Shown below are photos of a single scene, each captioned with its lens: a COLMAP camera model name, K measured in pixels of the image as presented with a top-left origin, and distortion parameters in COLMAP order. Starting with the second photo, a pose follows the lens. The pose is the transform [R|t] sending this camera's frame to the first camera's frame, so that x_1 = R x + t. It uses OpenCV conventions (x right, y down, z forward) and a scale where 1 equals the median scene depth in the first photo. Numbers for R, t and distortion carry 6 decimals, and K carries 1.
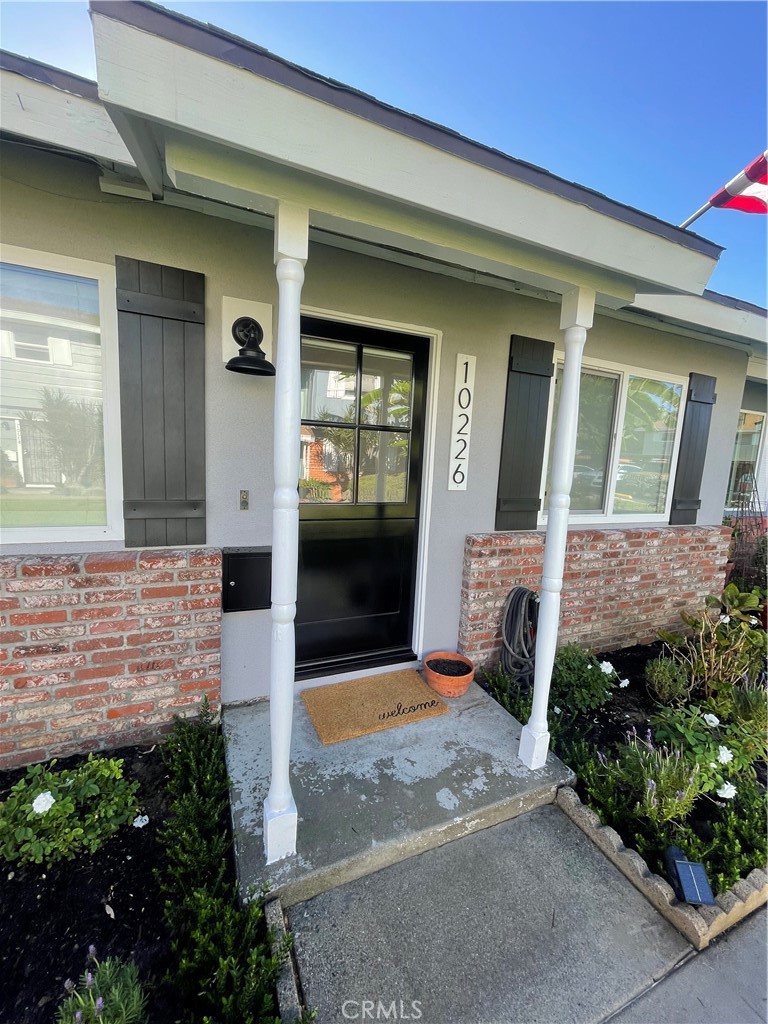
lens RADIAL K [[413.5, 0, 381.8], [0, 413.5, 510.8], [0, 0, 1]] dist [-0.000228, 0.000176]
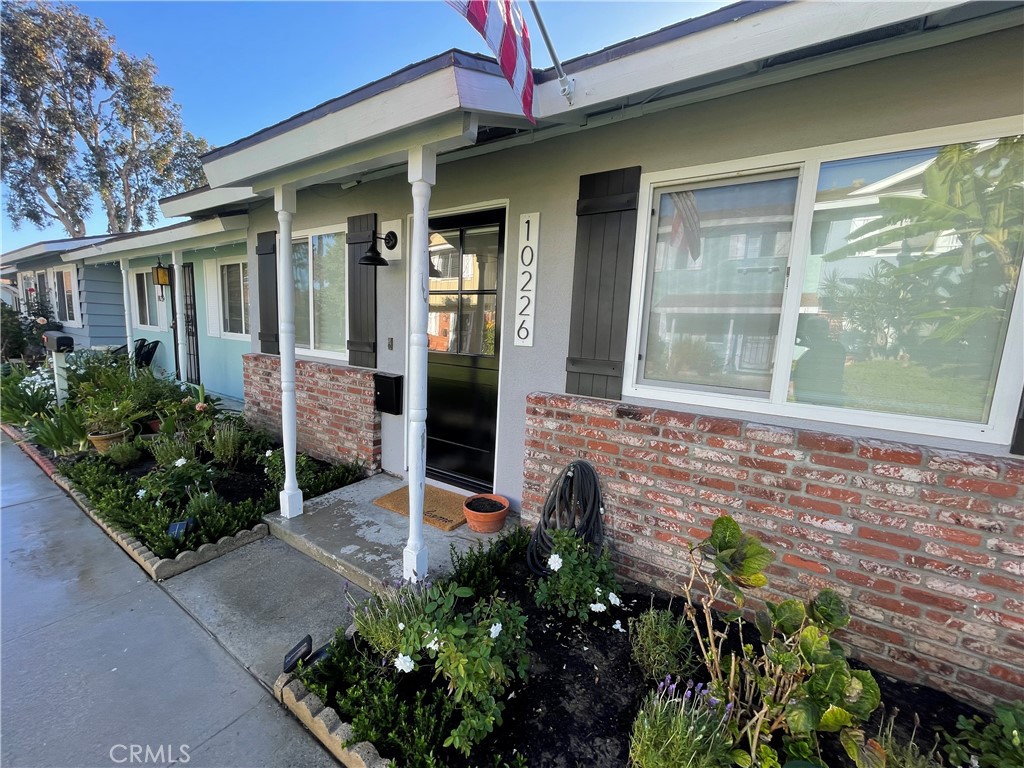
lens RADIAL K [[413.5, 0, 510.5], [0, 413.5, 385.8], [0, 0, 1]] dist [-0.000228, 0.000176]
pose [[0.547089, 0.094058, -0.831773, 1.306288], [-0.128651, 0.991309, 0.027480, 0.032336], [0.827129, 0.091974, 0.554435, 0.518242]]
